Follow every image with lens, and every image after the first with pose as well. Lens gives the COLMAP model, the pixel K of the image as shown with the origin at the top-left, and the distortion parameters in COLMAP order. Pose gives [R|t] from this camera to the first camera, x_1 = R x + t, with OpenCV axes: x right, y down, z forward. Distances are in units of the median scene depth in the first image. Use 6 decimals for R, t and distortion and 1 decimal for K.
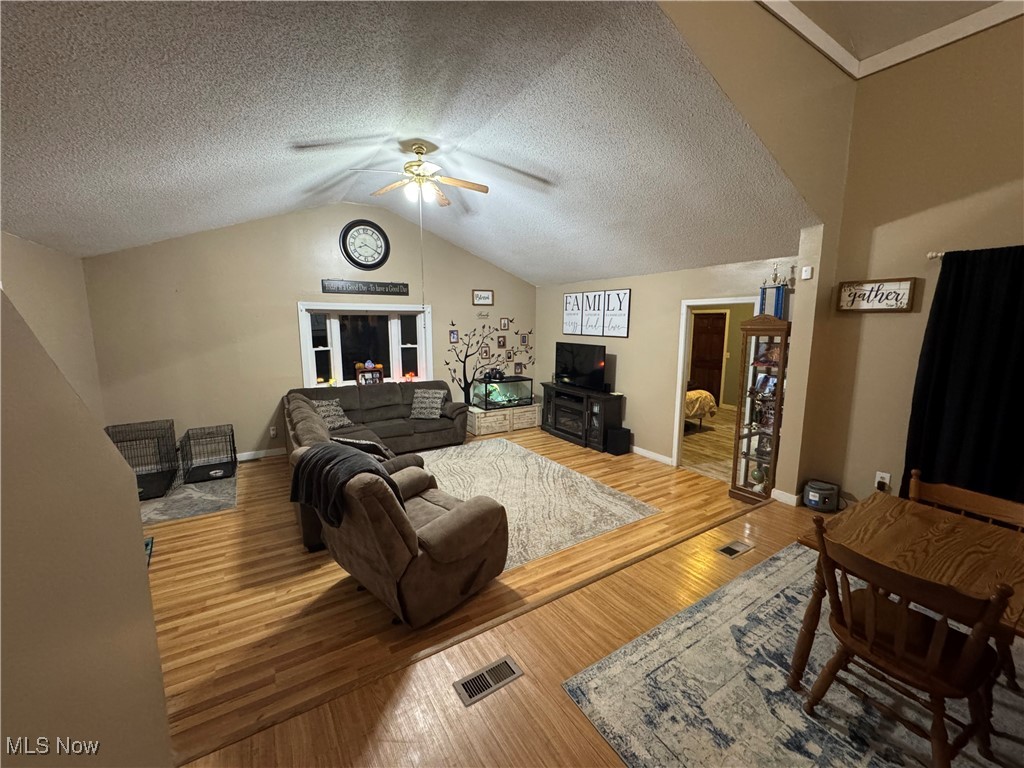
lens RADIAL K [[408.6, 0, 512.0], [0, 408.6, 384.0], [0, 0, 1]] dist [-0.003328, 0.000030]
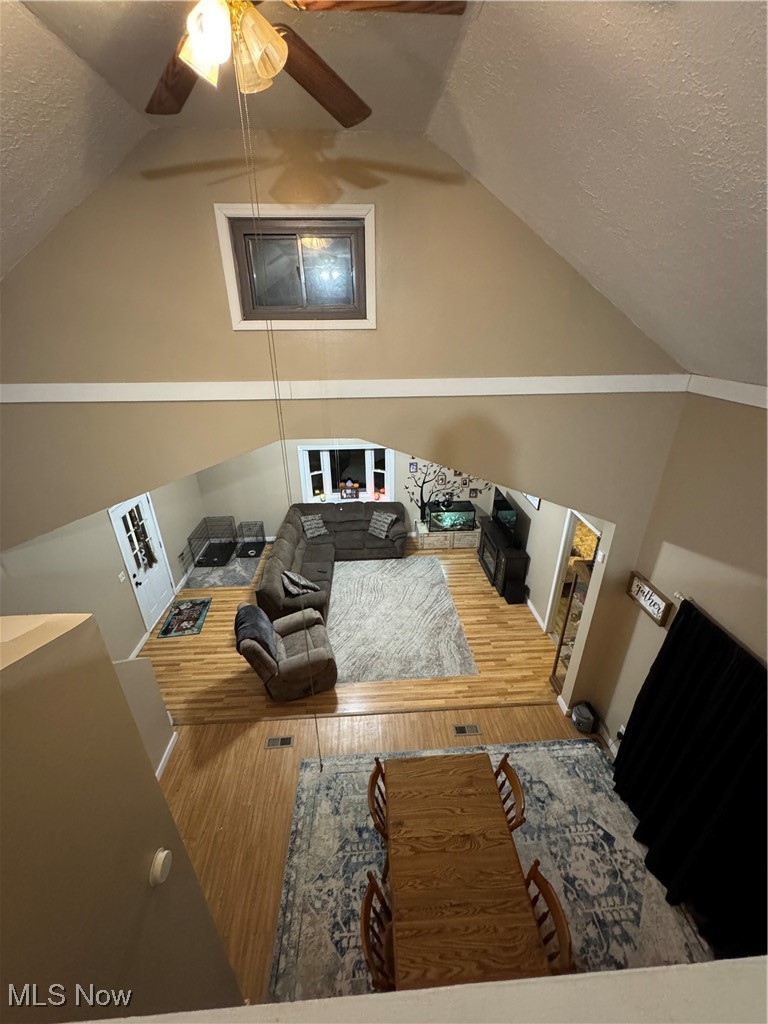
lens RADIAL K [[408.6, 0, 384.0], [0, 408.6, 512.0], [0, 0, 1]] dist [-0.003328, 0.000030]
pose [[0.876183, 0.197113, -0.439830, 0.390133], [-0.061369, 0.950747, 0.303832, -0.402827], [0.478056, -0.239220, 0.845125, -0.118088]]
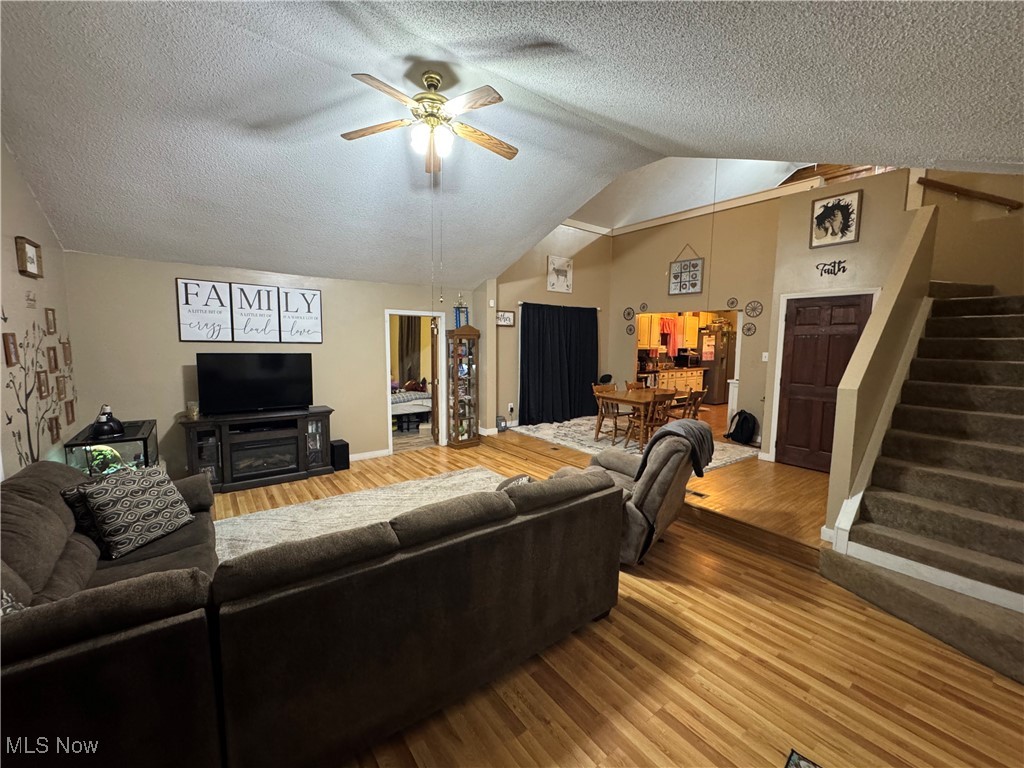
lens RADIAL K [[408.6, 0, 512.0], [0, 408.6, 384.0], [0, 0, 1]] dist [-0.003328, 0.000030]
pose [[-0.085303, -0.110268, 0.990235, -0.650538], [0.135102, 0.983398, 0.121144, -0.074942], [-0.987153, 0.144117, -0.068989, 0.634002]]
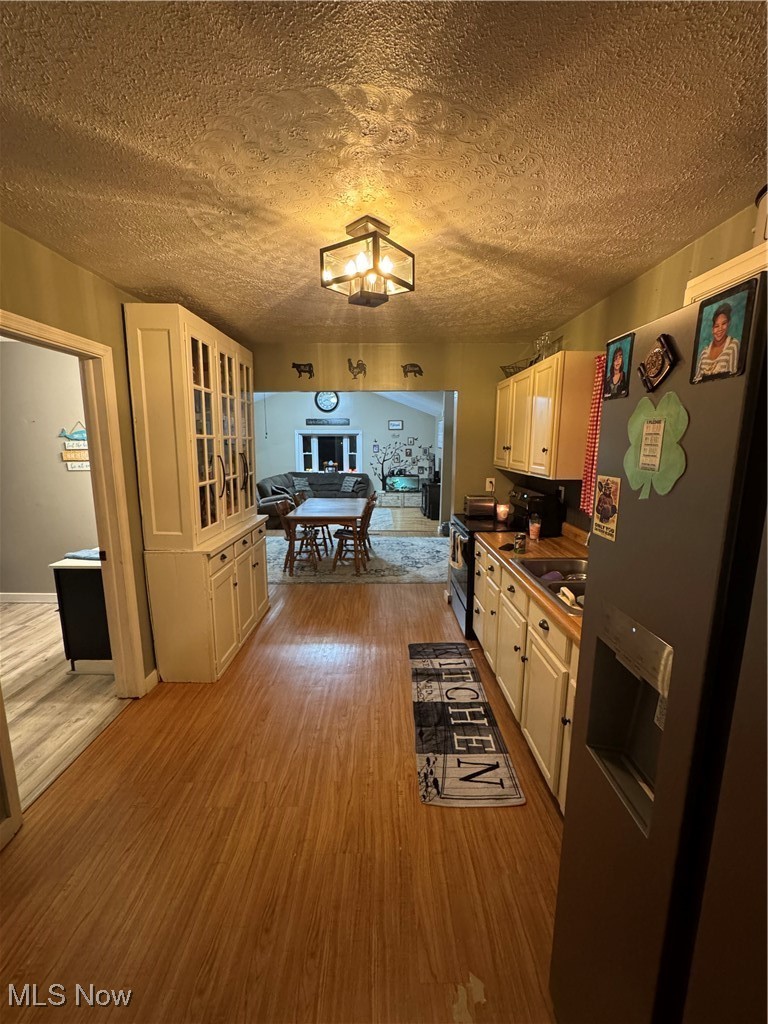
lens RADIAL K [[408.6, 0, 384.0], [0, 408.6, 512.0], [0, 0, 1]] dist [-0.003328, 0.000030]
pose [[0.847687, 0.090426, -0.522733, 0.909789], [-0.080923, 0.995875, 0.041045, 0.085439], [0.524289, 0.007508, 0.851508, -0.489533]]
